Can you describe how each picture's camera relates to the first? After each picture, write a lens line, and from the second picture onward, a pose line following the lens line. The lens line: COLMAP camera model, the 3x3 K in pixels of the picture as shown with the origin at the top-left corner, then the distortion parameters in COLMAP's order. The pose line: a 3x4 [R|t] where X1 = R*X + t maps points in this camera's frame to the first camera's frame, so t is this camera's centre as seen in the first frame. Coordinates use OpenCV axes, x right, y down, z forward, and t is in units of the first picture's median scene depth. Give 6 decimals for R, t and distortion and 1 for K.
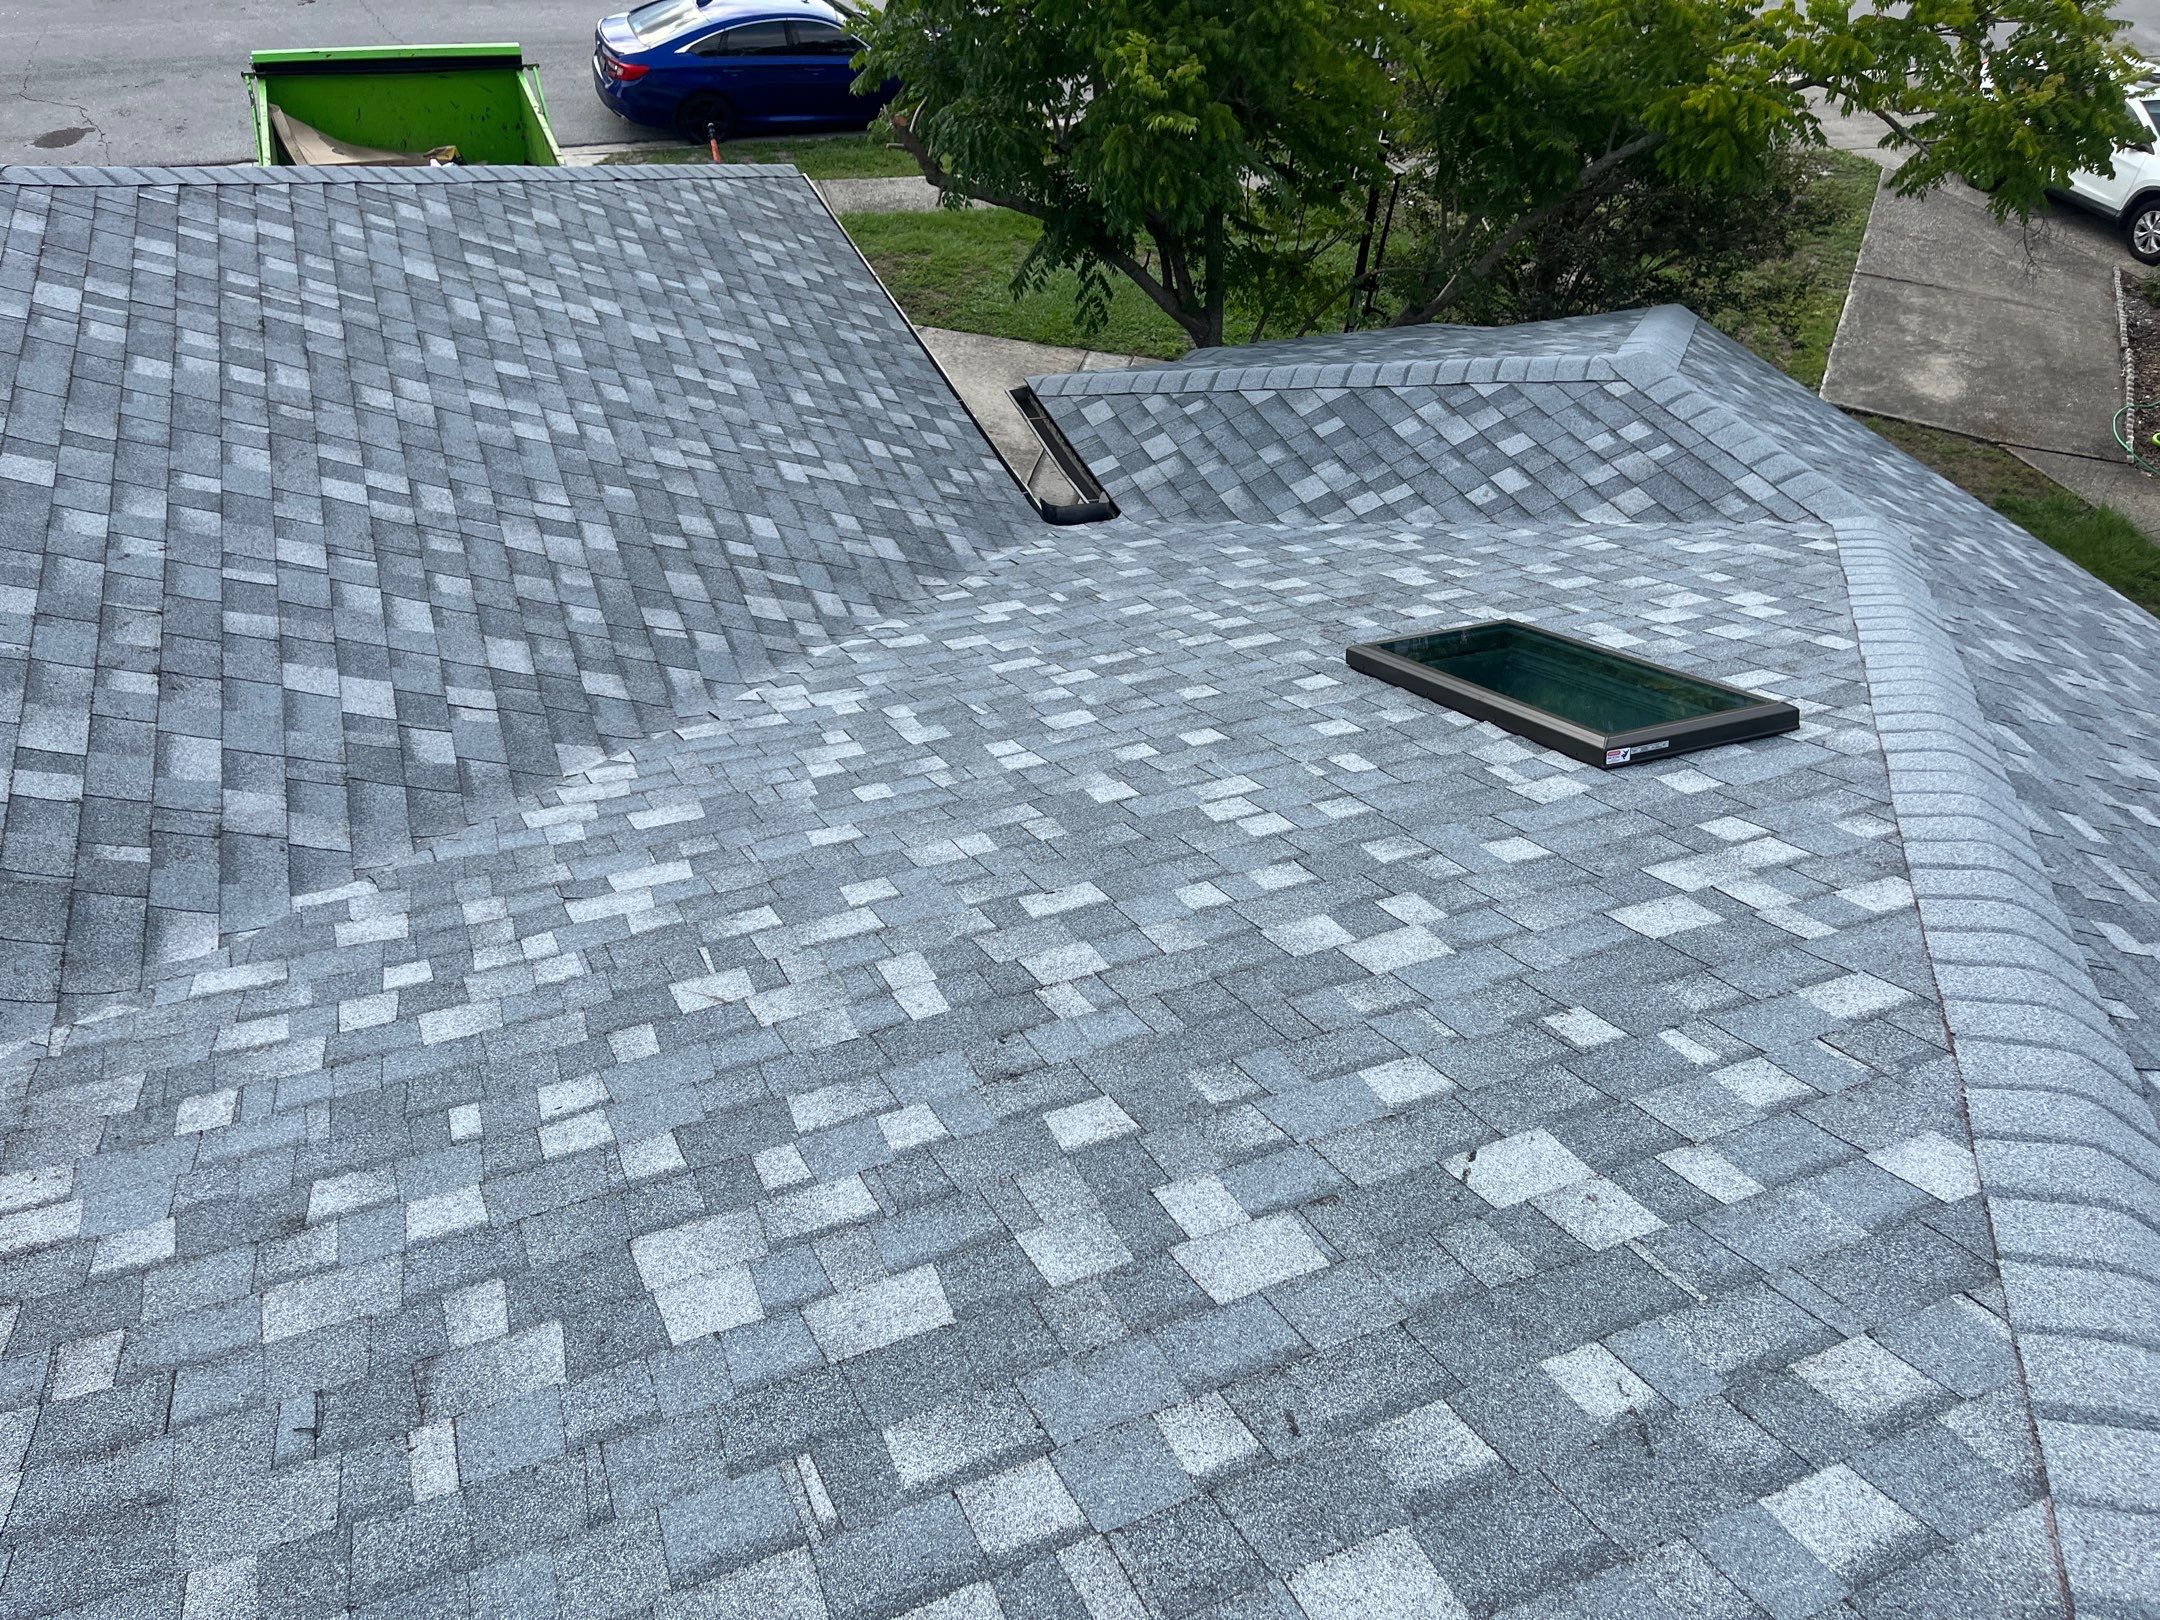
lens RADIAL K [[1665.4, 0, 1081.1], [0, 1665.4, 806.2], [0, 0, 1]] dist [0.003983, -0.014249]
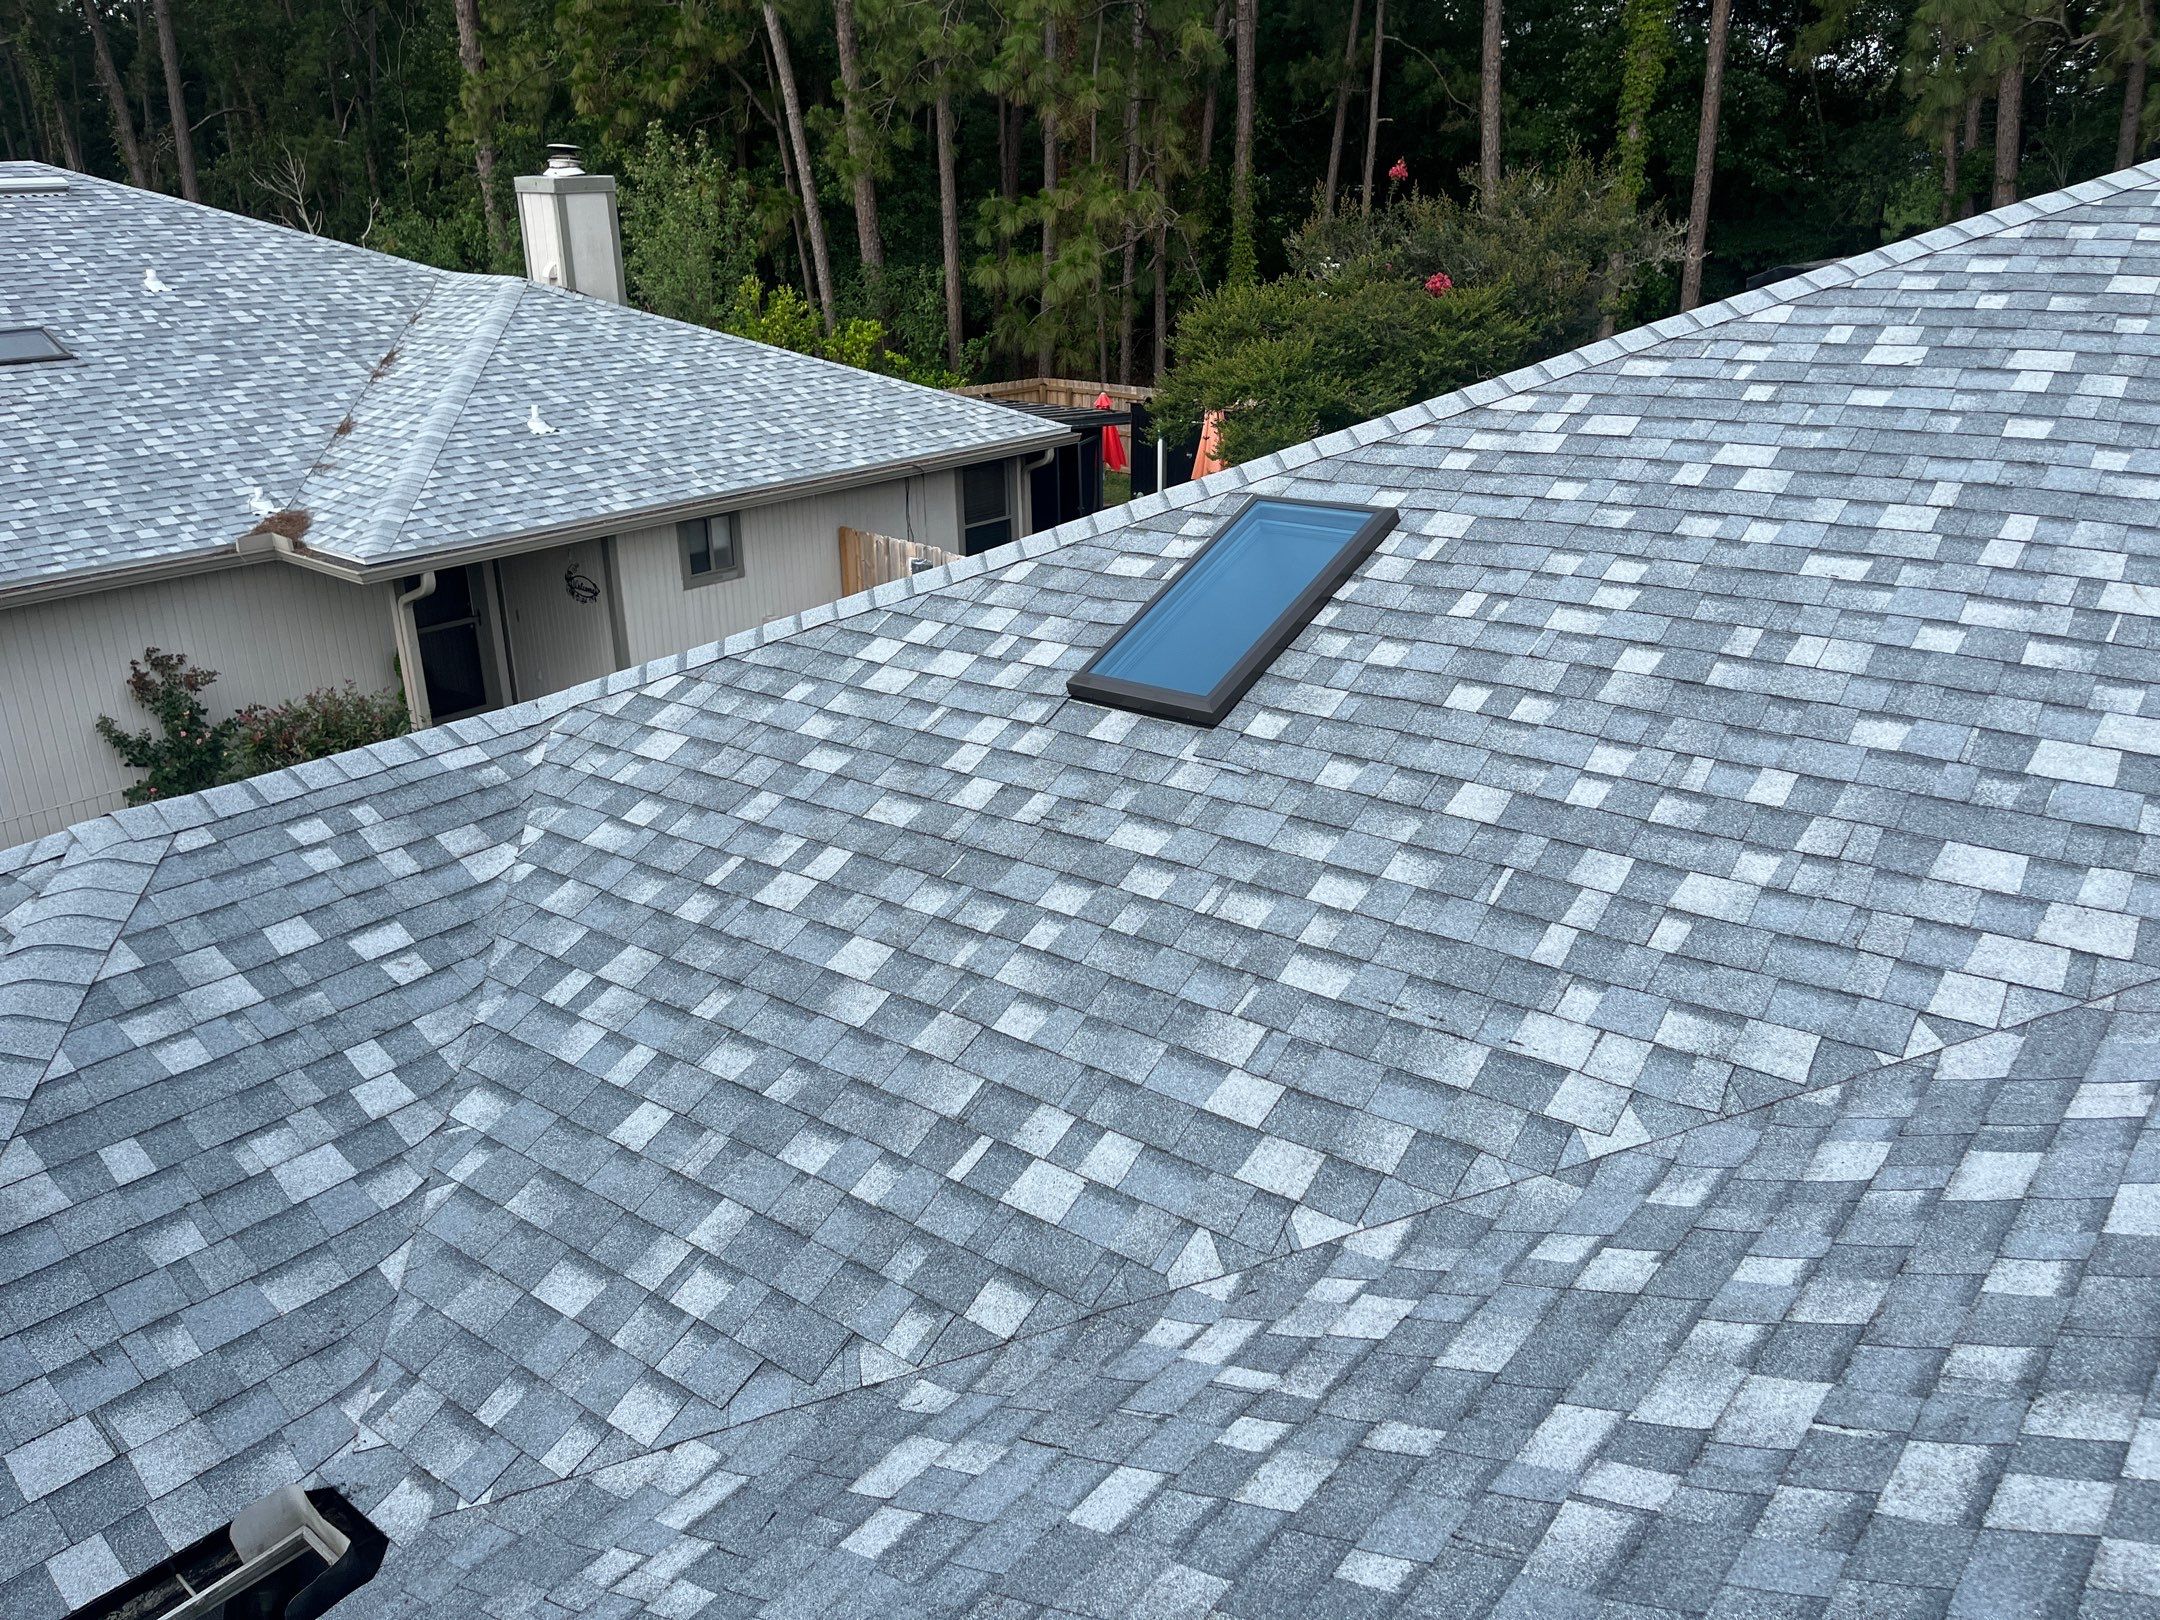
lens RADIAL K [[1665.4, 0, 1083.5], [0, 1665.4, 813.1], [0, 0, 1]] dist [0.003983, -0.014249]
pose [[-0.489435, -0.358115, 0.795114, -0.425623], [0.553468, 0.577038, 0.600583, -0.485358], [-0.673890, 0.734017, -0.084217, 0.823316]]
